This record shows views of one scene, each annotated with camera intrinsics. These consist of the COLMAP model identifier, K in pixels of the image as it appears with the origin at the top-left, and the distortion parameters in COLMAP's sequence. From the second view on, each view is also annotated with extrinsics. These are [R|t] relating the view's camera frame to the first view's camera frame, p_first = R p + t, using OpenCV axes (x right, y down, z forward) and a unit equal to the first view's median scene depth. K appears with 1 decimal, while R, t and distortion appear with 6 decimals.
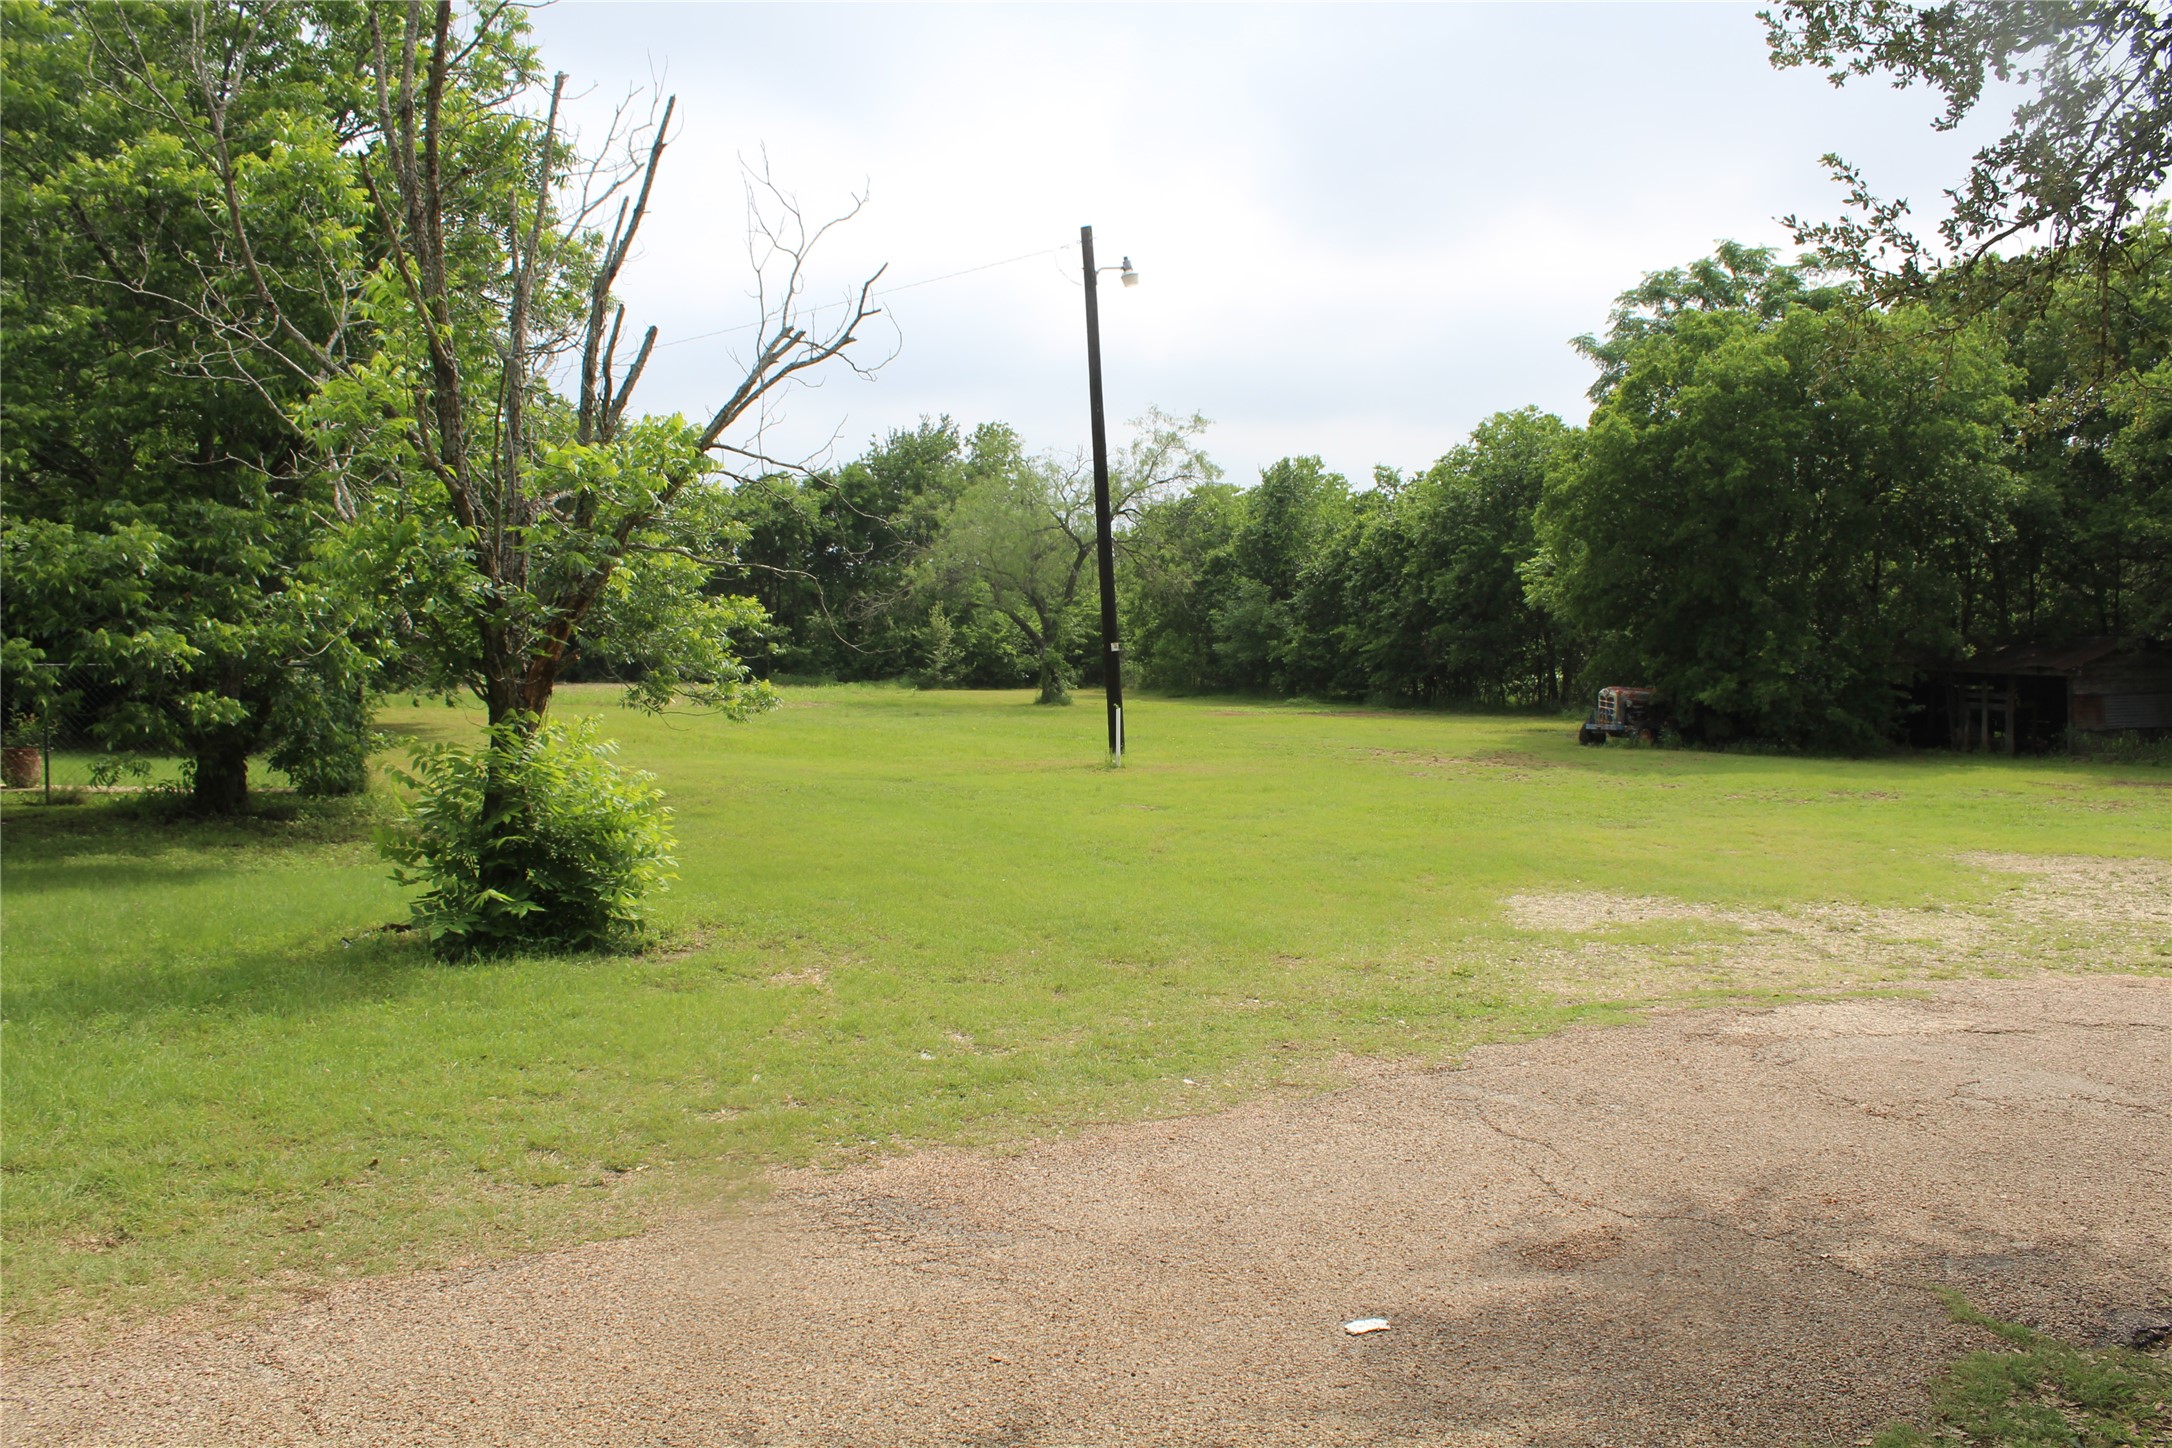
lens RADIAL K [[1829.6, 0, 1086.0], [0, 1829.6, 724.0], [0, 0, 1]] dist [-0.158937, 0.141835]
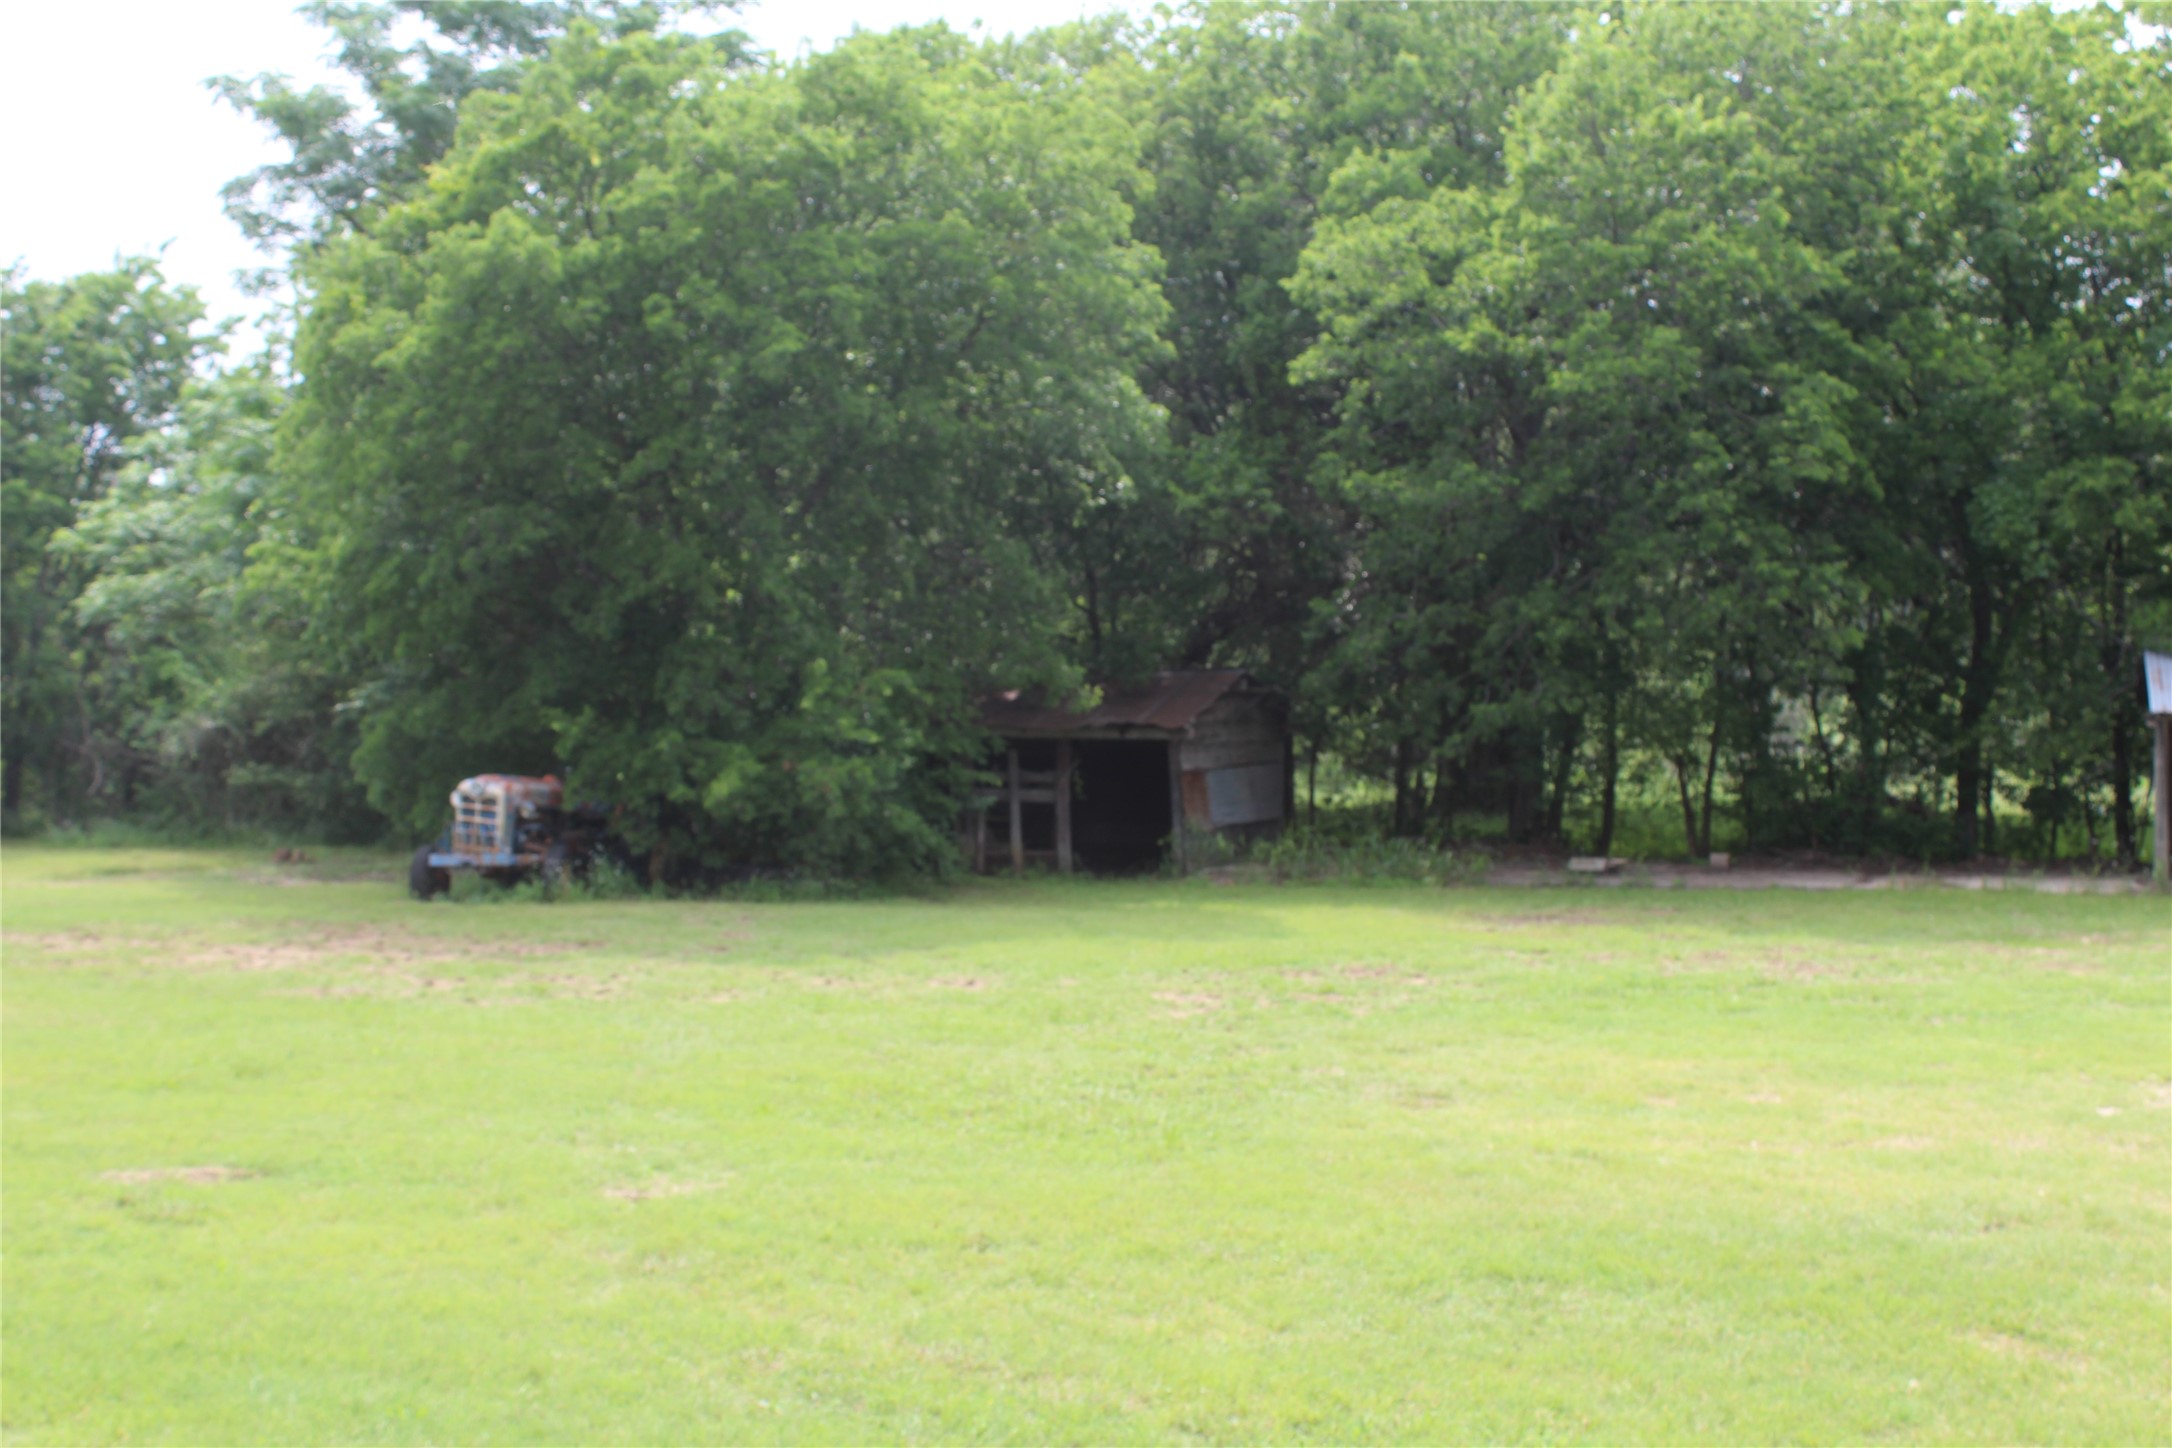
lens RADIAL K [[2809.5, 0, 1086.0], [0, 2809.5, 724.0], [0, 0, 1]] dist [-0.007376, -0.007578]
pose [[0.717613, -0.009325, 0.696380, -0.118753], [0.036576, 0.999035, -0.024313, -0.010594], [-0.695481, 0.042918, 0.717262, 0.353878]]
